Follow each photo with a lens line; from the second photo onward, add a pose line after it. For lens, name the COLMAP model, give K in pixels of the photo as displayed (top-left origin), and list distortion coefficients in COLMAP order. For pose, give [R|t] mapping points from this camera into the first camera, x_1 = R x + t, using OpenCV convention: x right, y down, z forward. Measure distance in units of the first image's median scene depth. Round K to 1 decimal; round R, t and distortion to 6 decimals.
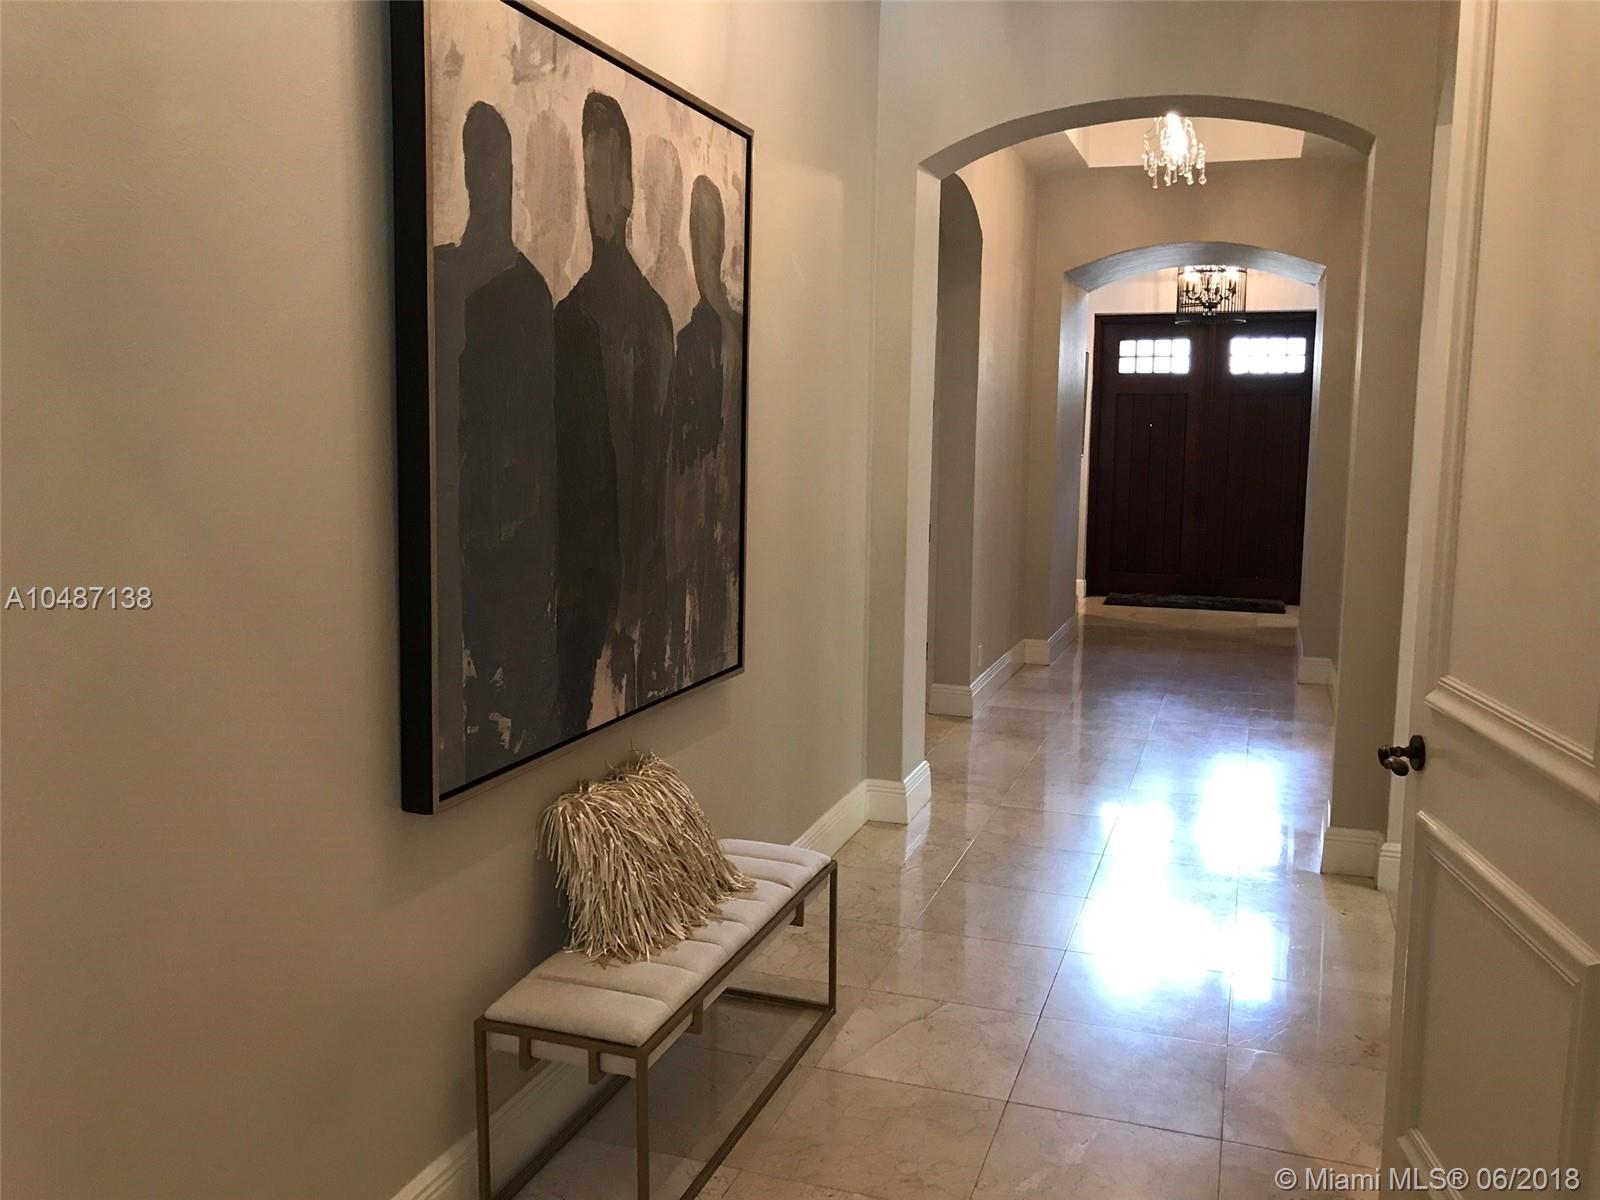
lens RADIAL K [[1290.4, 0, 804.4], [0, 1290.4, 599.2], [0, 0, 1]] dist [0.014234, 0.000890]
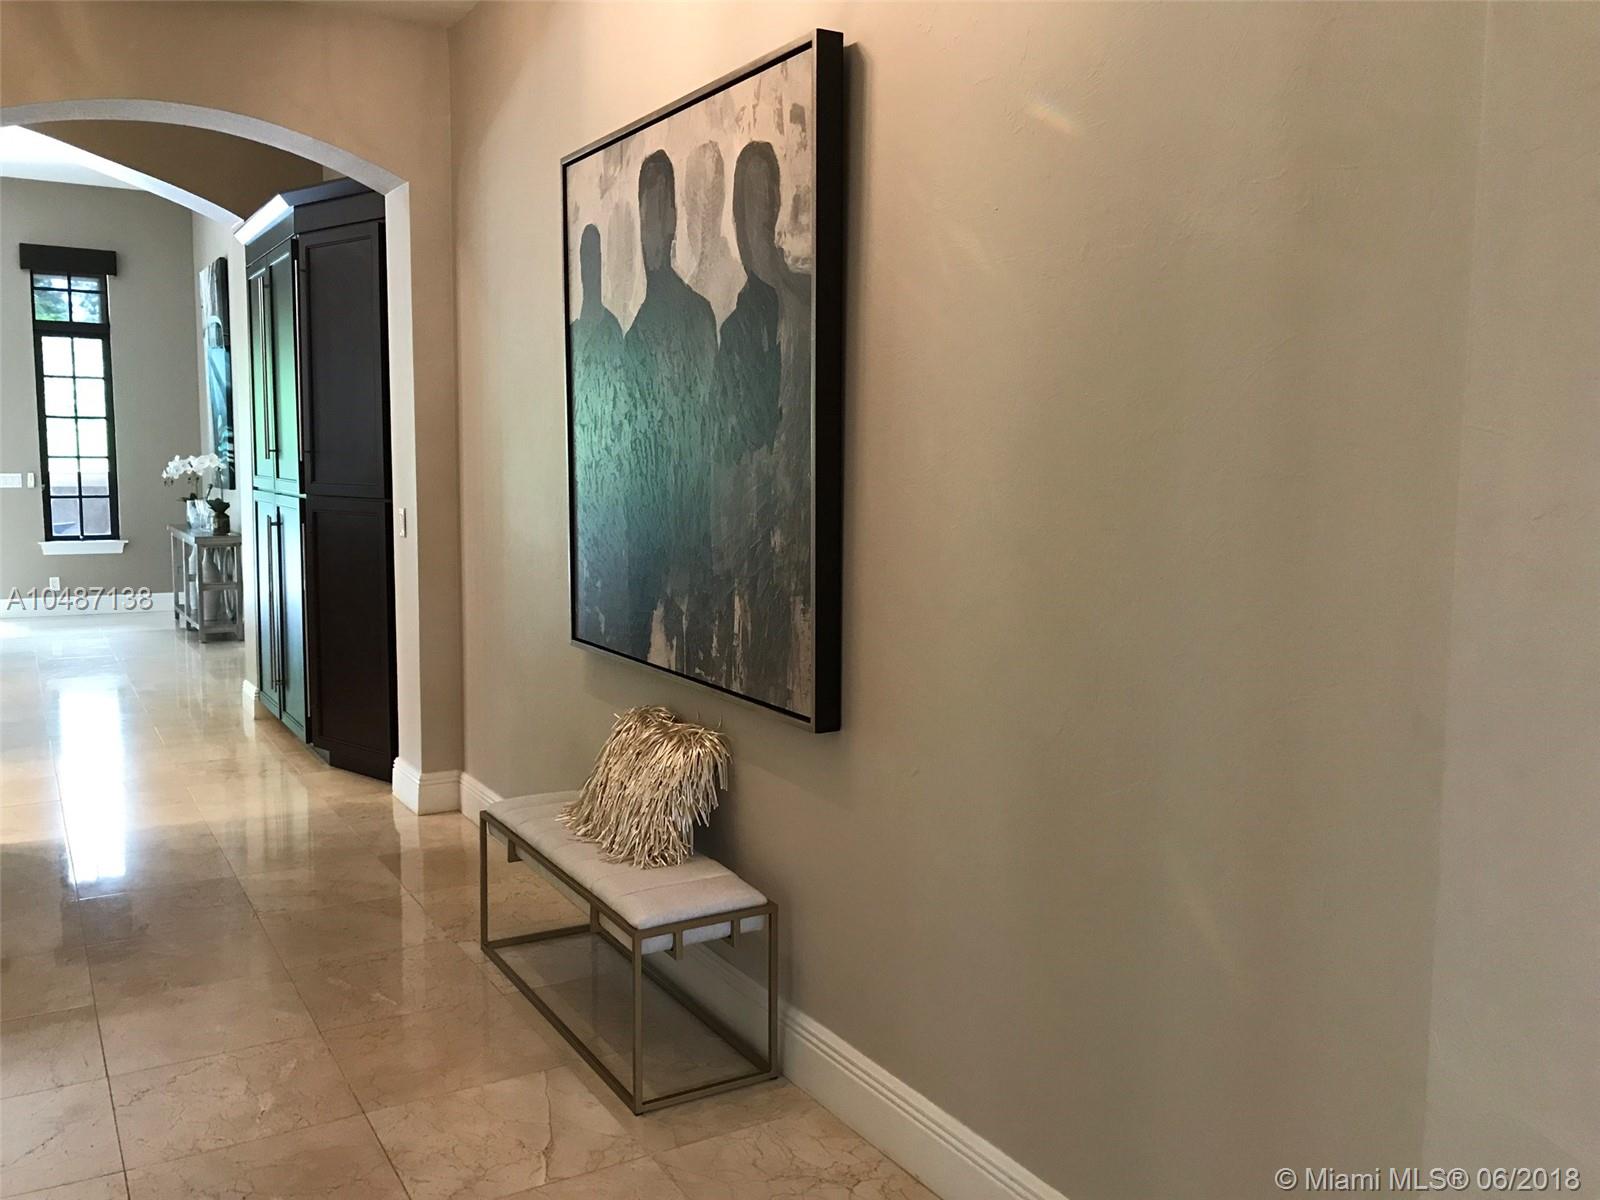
lens RADIAL K [[1290.4, 0, 805.2], [0, 1290.4, 597.9], [0, 0, 1]] dist [0.014234, 0.000890]
pose [[-0.623842, 0.072527, -0.778178, 0.659932], [-0.117810, 0.975581, 0.185370, -0.196316], [0.772620, 0.207319, -0.600064, 1.717377]]
